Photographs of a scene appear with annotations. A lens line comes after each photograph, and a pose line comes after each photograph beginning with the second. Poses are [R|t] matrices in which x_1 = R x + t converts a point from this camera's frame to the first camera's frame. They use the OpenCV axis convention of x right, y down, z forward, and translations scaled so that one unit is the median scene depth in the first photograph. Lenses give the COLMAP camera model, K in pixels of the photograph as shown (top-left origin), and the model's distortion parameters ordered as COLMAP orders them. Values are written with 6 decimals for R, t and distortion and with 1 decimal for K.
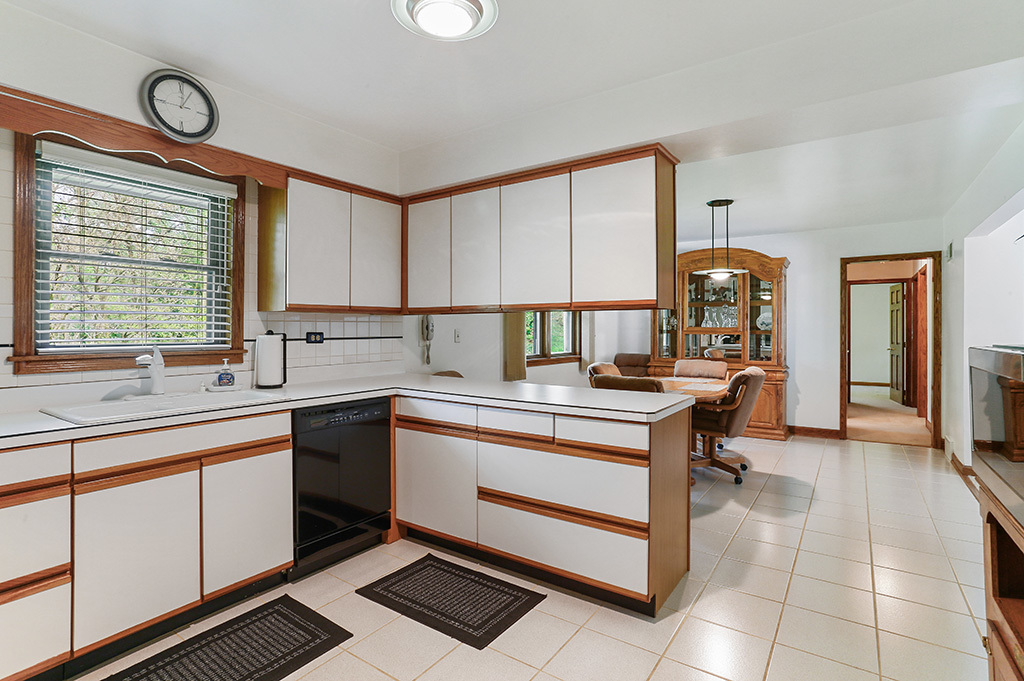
lens RADIAL K [[504.5, 0, 511.6], [0, 504.5, 329.7], [0, 0, 1]] dist [-0.003342, -0.000114]
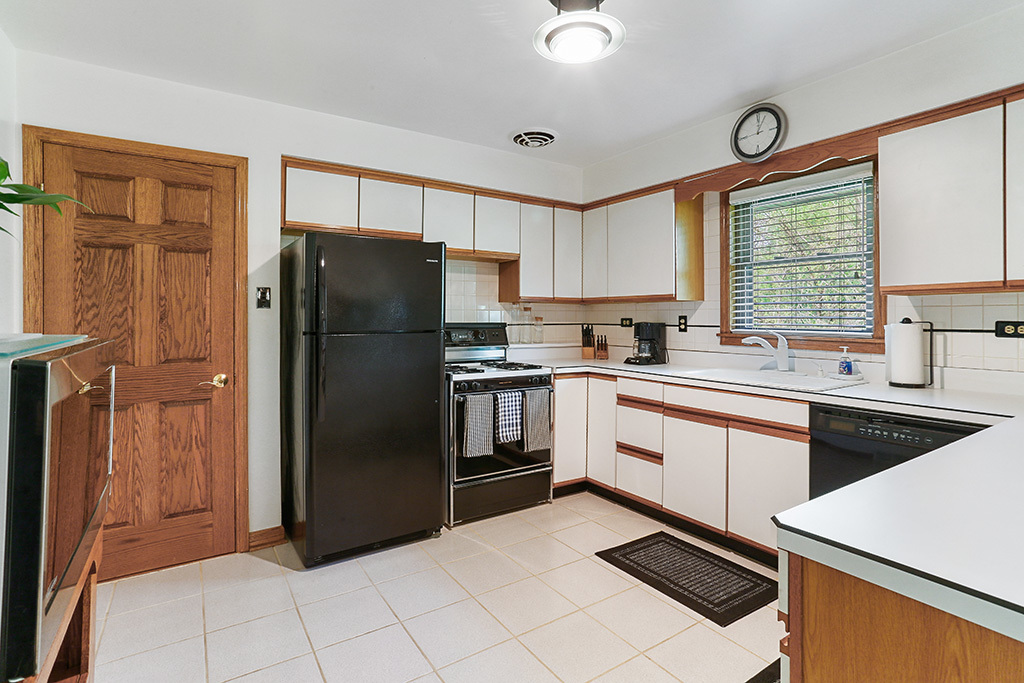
lens RADIAL K [[504.5, 0, 511.1], [0, 504.5, 316.7], [0, 0, 1]] dist [-0.003342, -0.000114]
pose [[-0.363543, 0.000442, -0.931577, 0.647707], [-0.003042, 0.999994, 0.001661, -0.000452], [0.931572, 0.003438, -0.363540, 0.831255]]
